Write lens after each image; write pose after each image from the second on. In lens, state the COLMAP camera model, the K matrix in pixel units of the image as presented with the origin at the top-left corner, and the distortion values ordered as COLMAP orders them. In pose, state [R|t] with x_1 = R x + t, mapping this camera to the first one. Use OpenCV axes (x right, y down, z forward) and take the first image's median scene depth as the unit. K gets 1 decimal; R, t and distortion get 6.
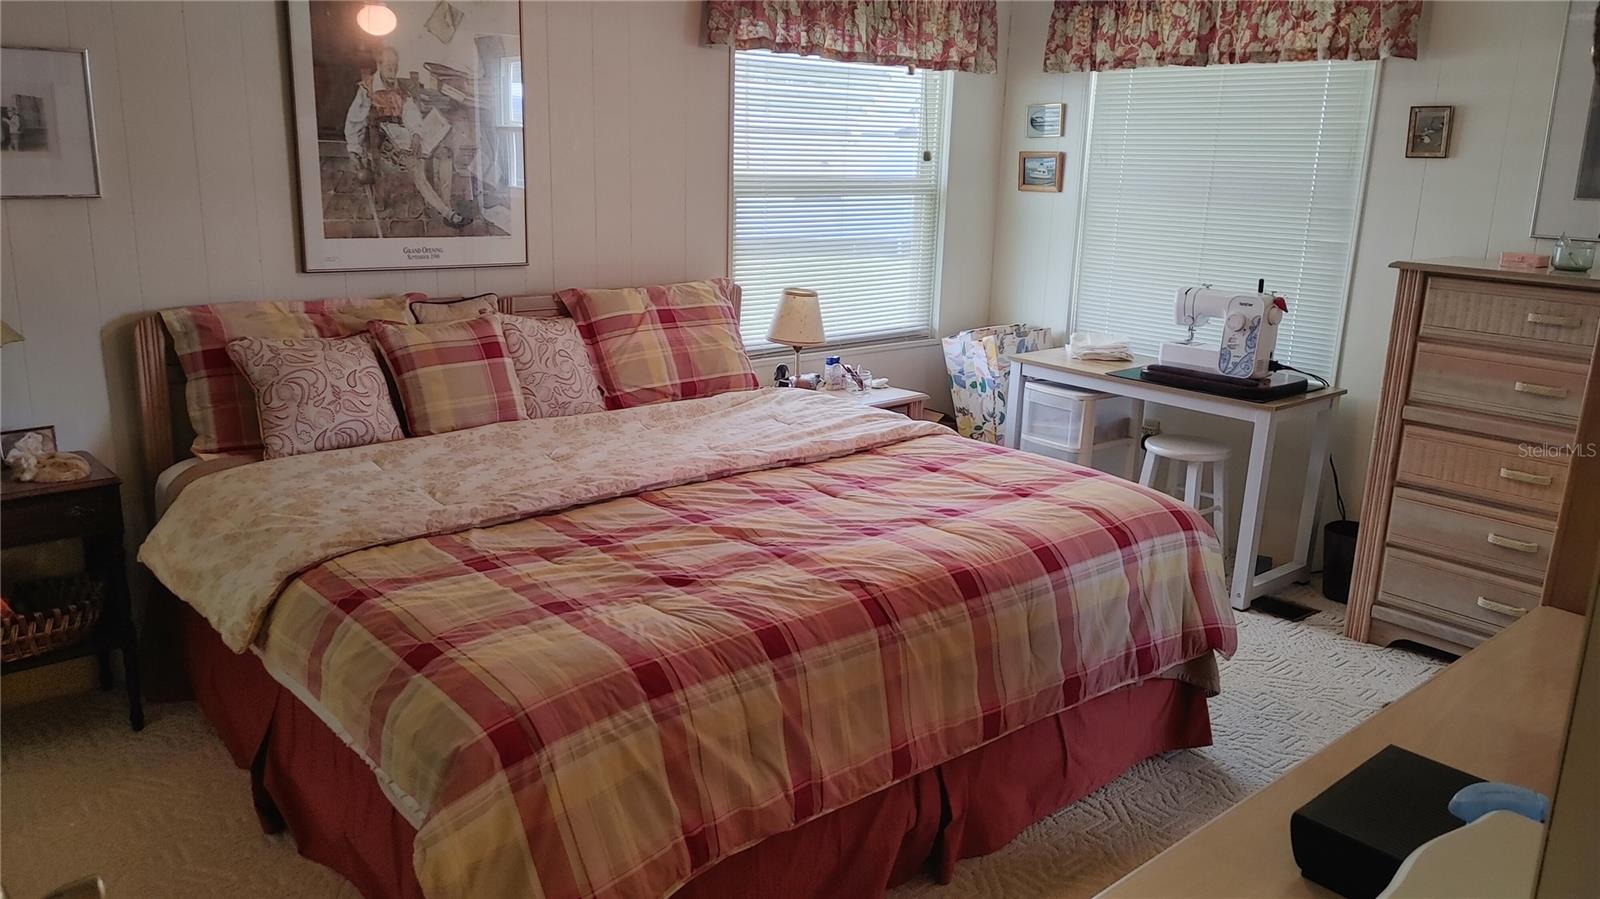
lens RADIAL K [[1208.9, 0, 802.8], [0, 1208.9, 451.4], [0, 0, 1]] dist [0.052817, -0.016586]
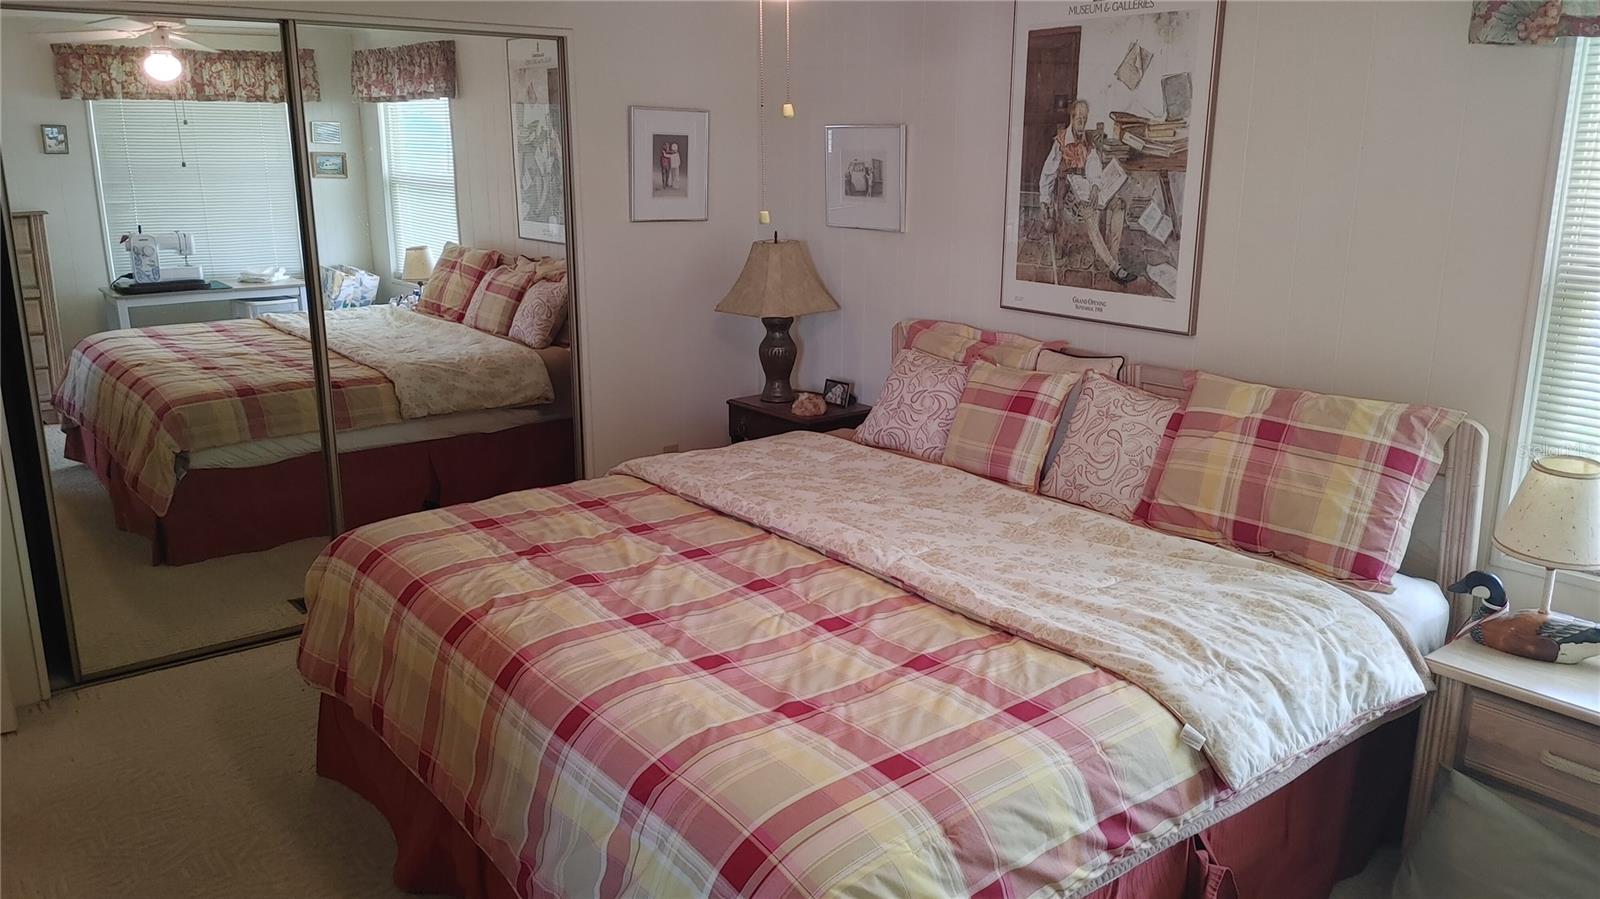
lens RADIAL K [[1208.9, 0, 803.1], [0, 1208.9, 442.0], [0, 0, 1]] dist [0.052817, -0.016586]
pose [[-0.060718, 0.212965, -0.975171, 0.705843], [-0.246514, 0.943511, 0.221399, -0.226273], [0.967235, 0.253836, -0.004789, 0.839007]]
